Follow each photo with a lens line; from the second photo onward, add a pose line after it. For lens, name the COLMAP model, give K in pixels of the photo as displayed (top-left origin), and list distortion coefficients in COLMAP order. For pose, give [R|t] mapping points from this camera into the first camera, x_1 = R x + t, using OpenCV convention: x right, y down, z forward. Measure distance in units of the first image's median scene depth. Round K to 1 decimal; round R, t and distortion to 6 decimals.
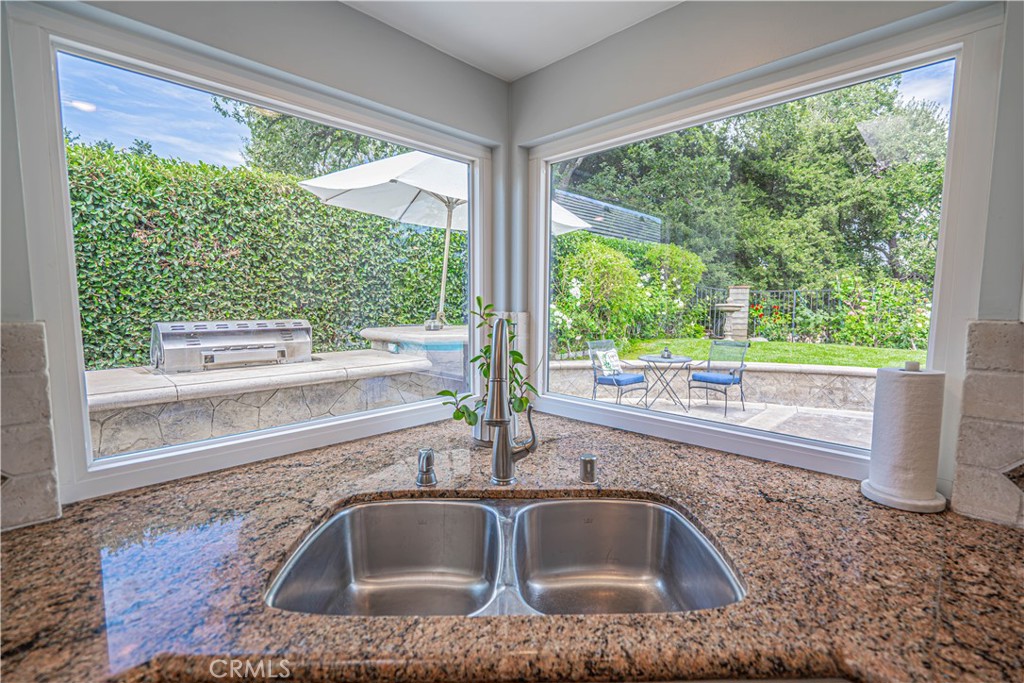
lens RADIAL K [[466.4, 0, 512.3], [0, 466.4, 345.2], [0, 0, 1]] dist [-0.001003, 0.001339]
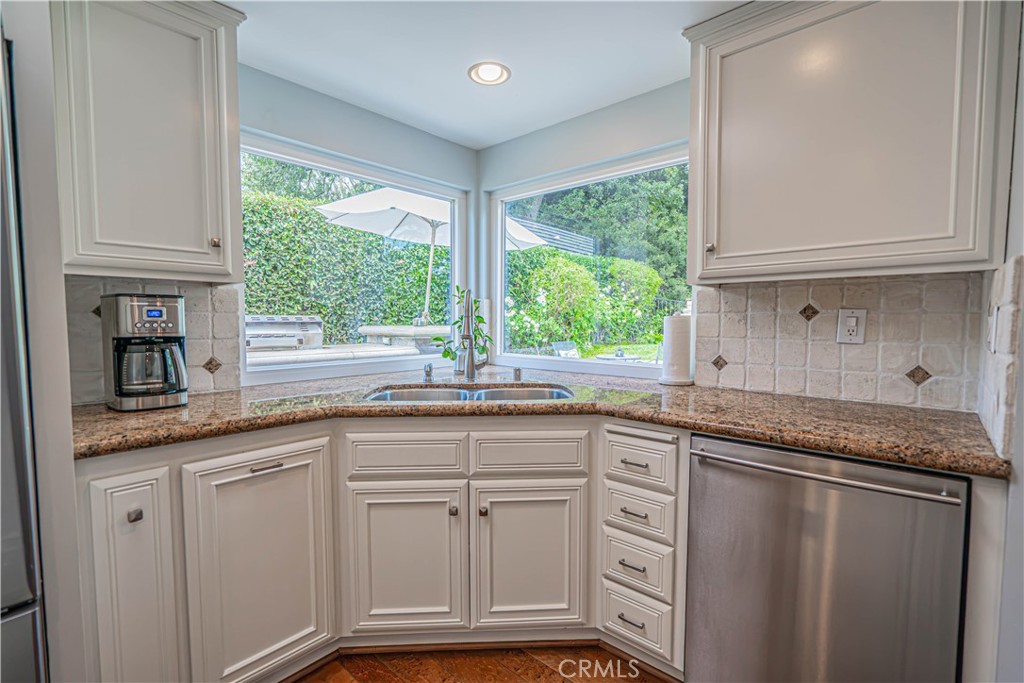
lens RADIAL K [[466.4, 0, 512.3], [0, 466.4, 345.2], [0, 0, 1]] dist [-0.001003, 0.001339]
pose [[0.998932, -0.002192, 0.046145, 0.012781], [0.003750, 0.999425, -0.033688, 0.047352], [-0.046045, 0.033825, 0.998367, -0.184928]]
